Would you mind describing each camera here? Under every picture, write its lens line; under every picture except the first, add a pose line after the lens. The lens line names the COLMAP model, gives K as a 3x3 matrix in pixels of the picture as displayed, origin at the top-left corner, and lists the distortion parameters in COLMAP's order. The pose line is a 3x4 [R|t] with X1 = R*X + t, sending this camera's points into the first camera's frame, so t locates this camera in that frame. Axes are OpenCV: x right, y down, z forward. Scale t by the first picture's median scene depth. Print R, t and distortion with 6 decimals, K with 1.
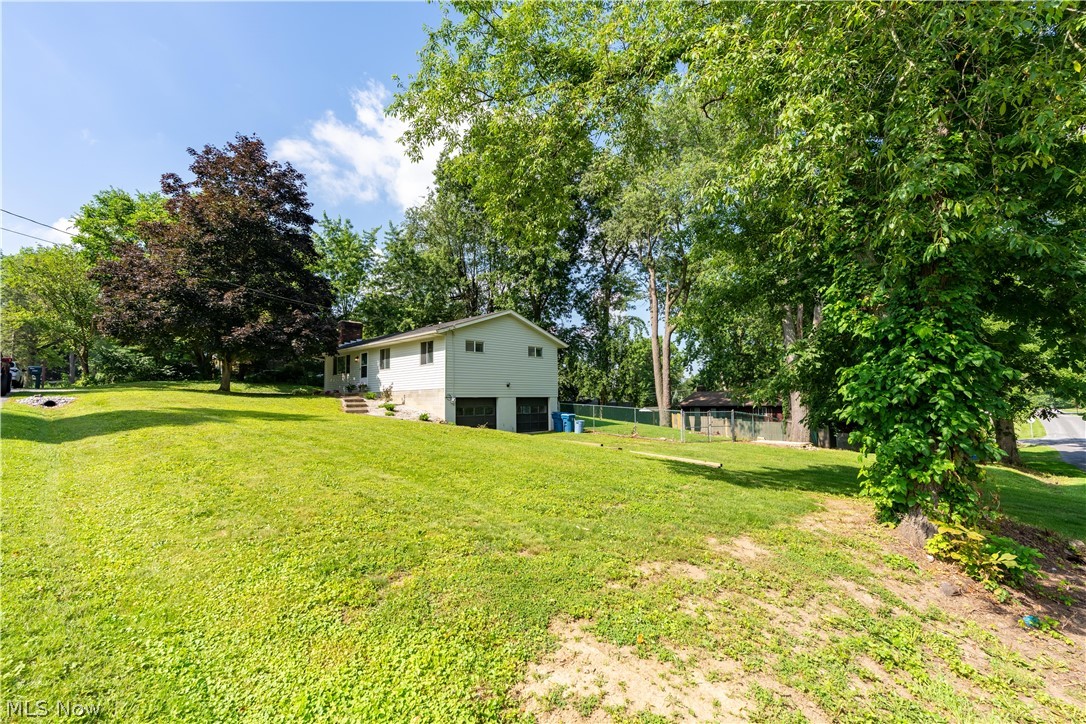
lens RADIAL K [[485.6, 0, 544.0], [0, 485.6, 357.5], [0, 0, 1]] dist [-0.003789, 0.000381]
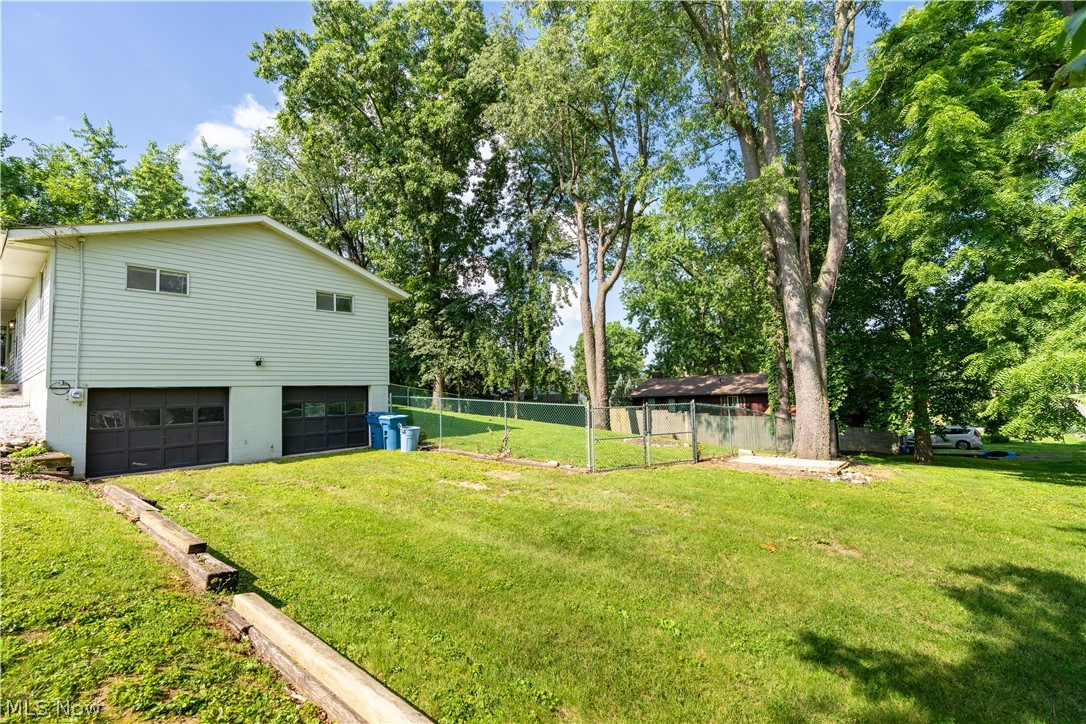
lens RADIAL K [[485.6, 0, 544.0], [0, 485.6, 357.5], [0, 0, 1]] dist [-0.003789, 0.000381]
pose [[0.997540, -0.019818, 0.067240, 0.116120], [0.019123, 0.999757, 0.010964, 0.031803], [-0.067441, -0.009651, 0.997677, 0.291407]]
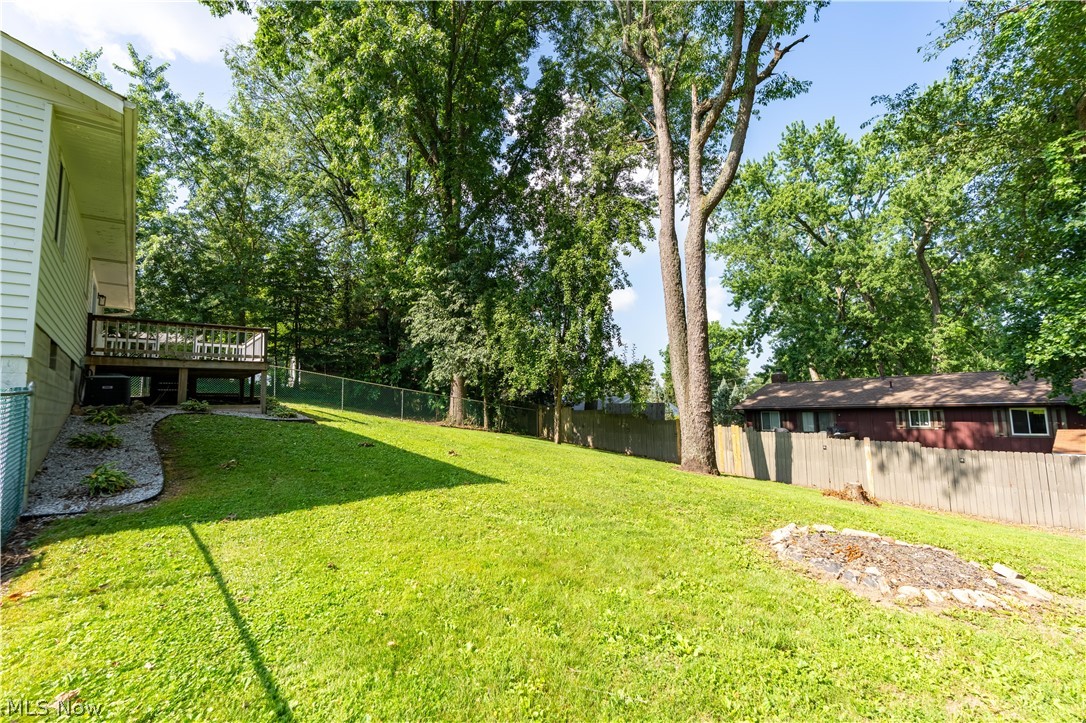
lens RADIAL K [[485.6, 0, 544.0], [0, 485.6, 357.0], [0, 0, 1]] dist [-0.003789, 0.000381]
pose [[0.992642, -0.022643, -0.118947, 0.166268], [0.020999, 0.999666, -0.015052, 0.059567], [0.119248, 0.012444, 0.992786, 0.568045]]
